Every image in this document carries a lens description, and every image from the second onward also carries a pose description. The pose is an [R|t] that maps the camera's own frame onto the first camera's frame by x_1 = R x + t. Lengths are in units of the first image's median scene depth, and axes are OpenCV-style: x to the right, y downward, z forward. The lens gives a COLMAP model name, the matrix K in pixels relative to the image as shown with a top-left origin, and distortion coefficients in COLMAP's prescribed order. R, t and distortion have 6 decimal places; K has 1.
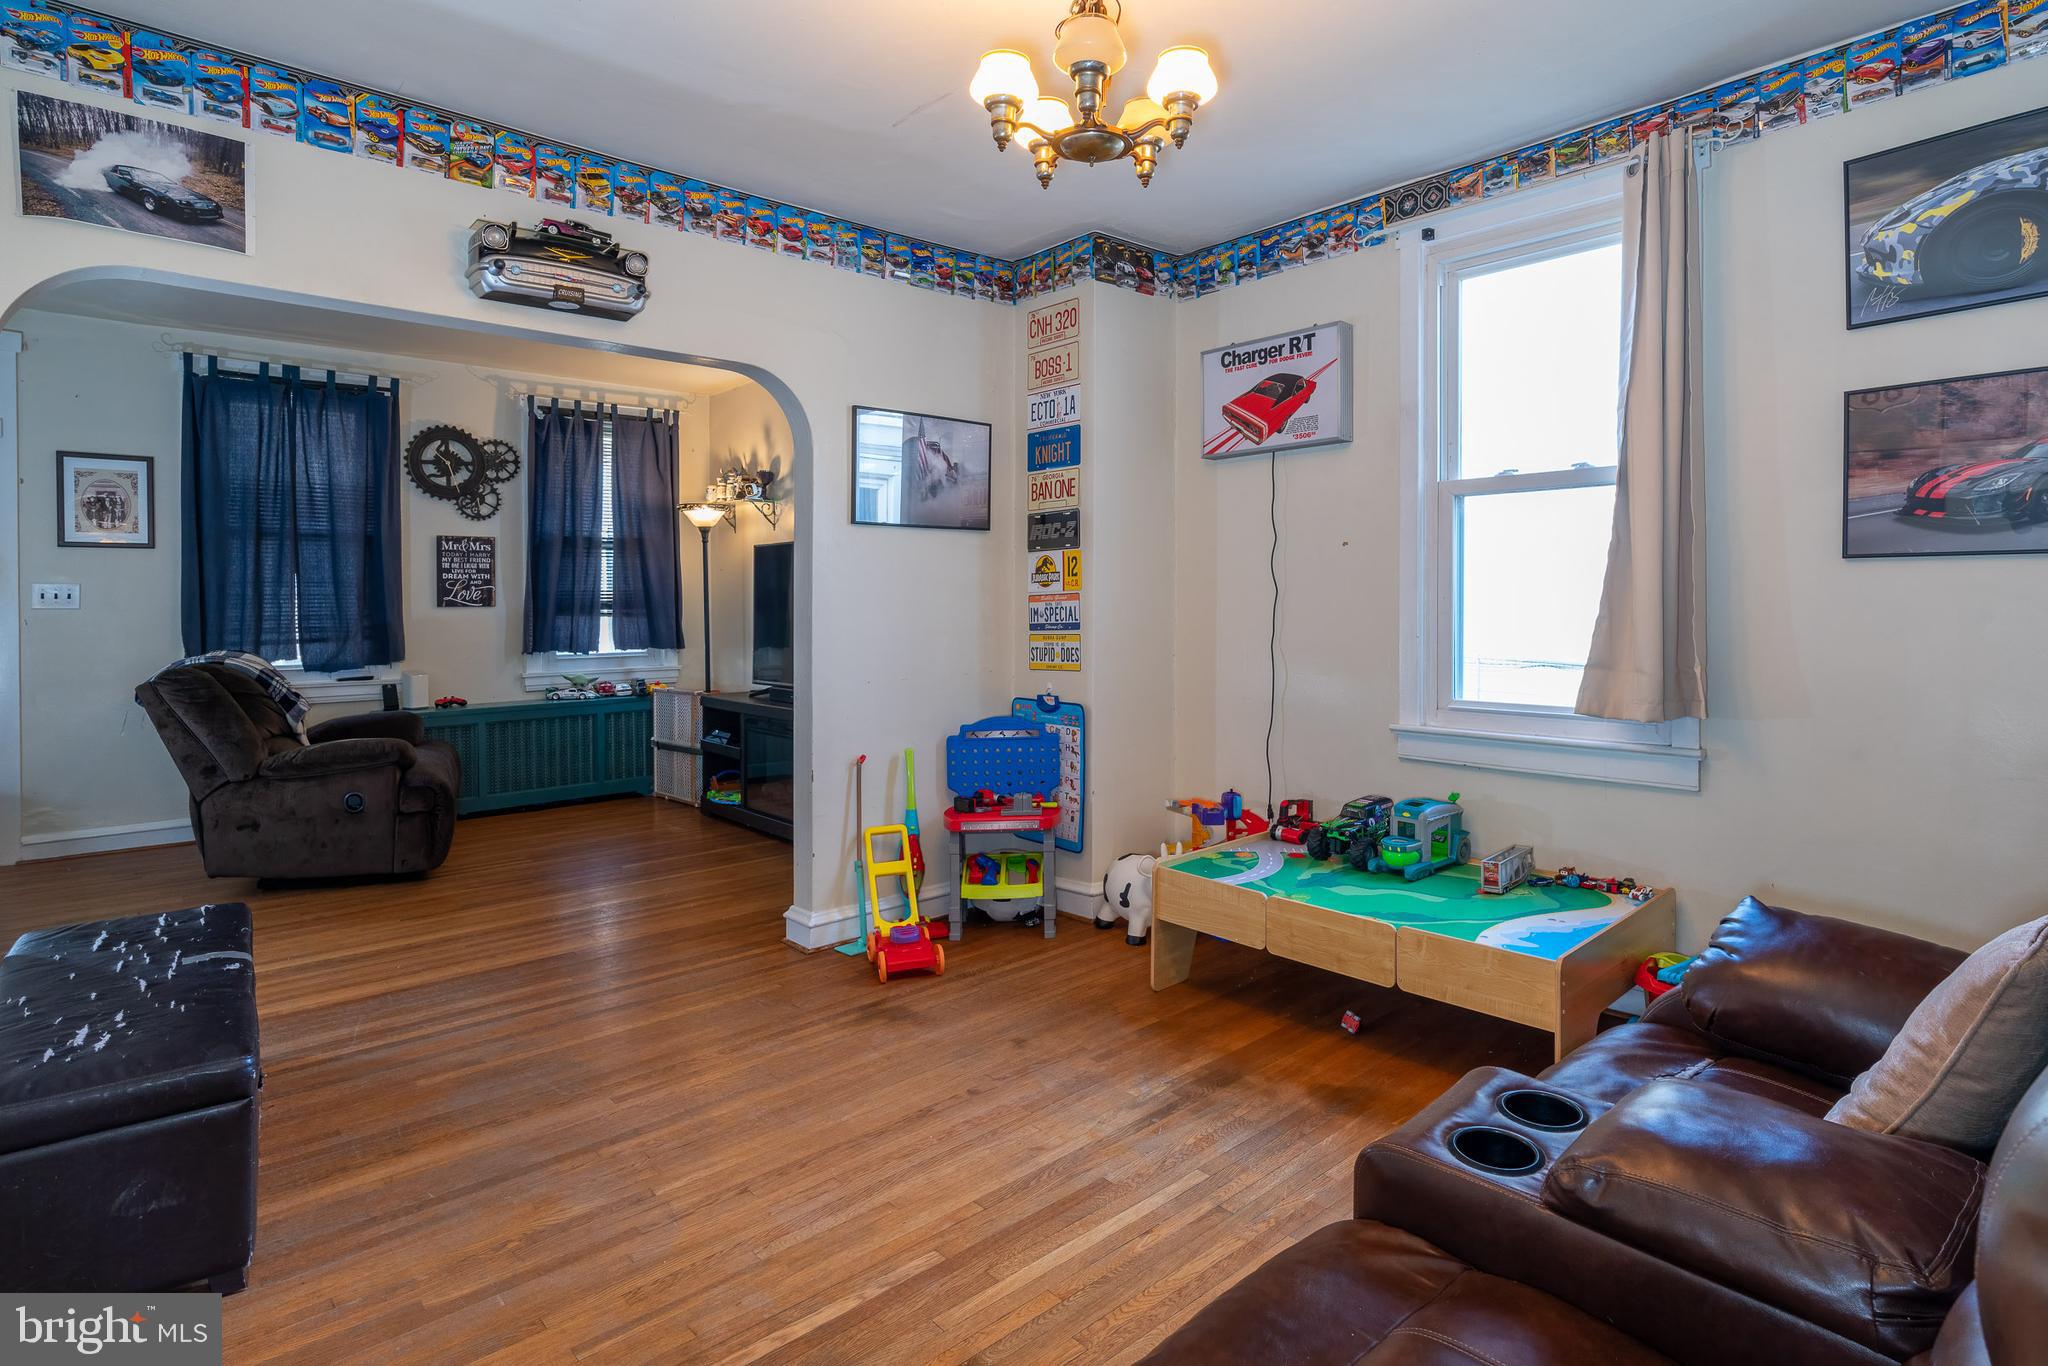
lens RADIAL K [[1049.8, 0, 1044.9], [0, 1049.8, 597.4], [0, 0, 1]] dist [-0.004739, -0.000239]
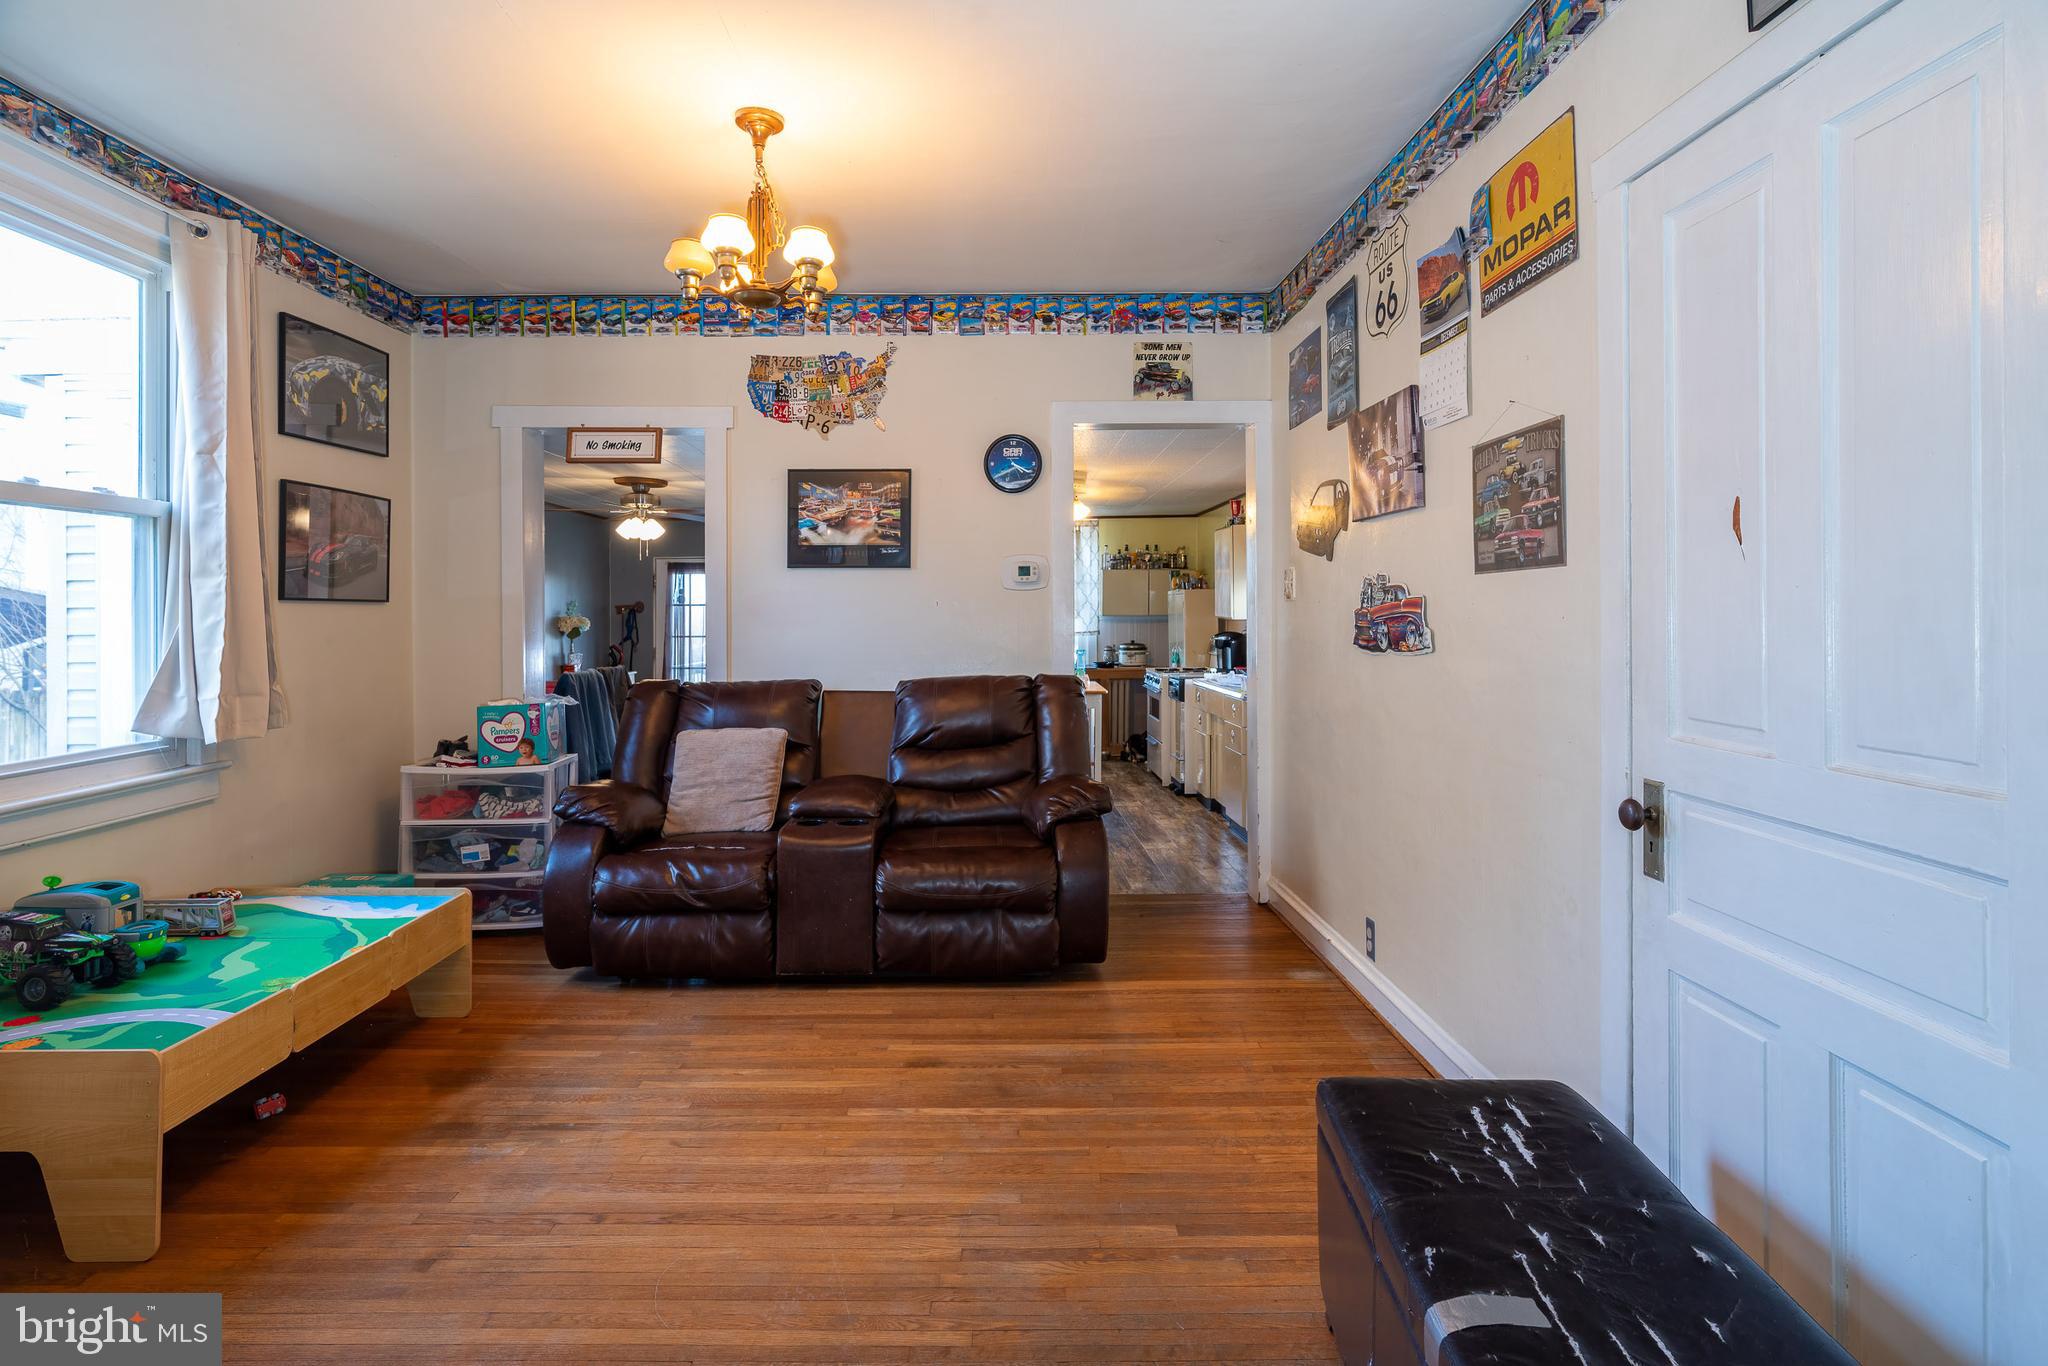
lens RADIAL K [[1049.8, 0, 1014.6], [0, 1049.8, 617.0], [0, 0, 1]] dist [-0.004739, -0.000239]
pose [[-0.746005, 0.008382, 0.665888, -0.299973], [0.008689, 0.999958, -0.002854, -0.000901], [-0.665884, 0.003657, -0.746046, 0.479965]]
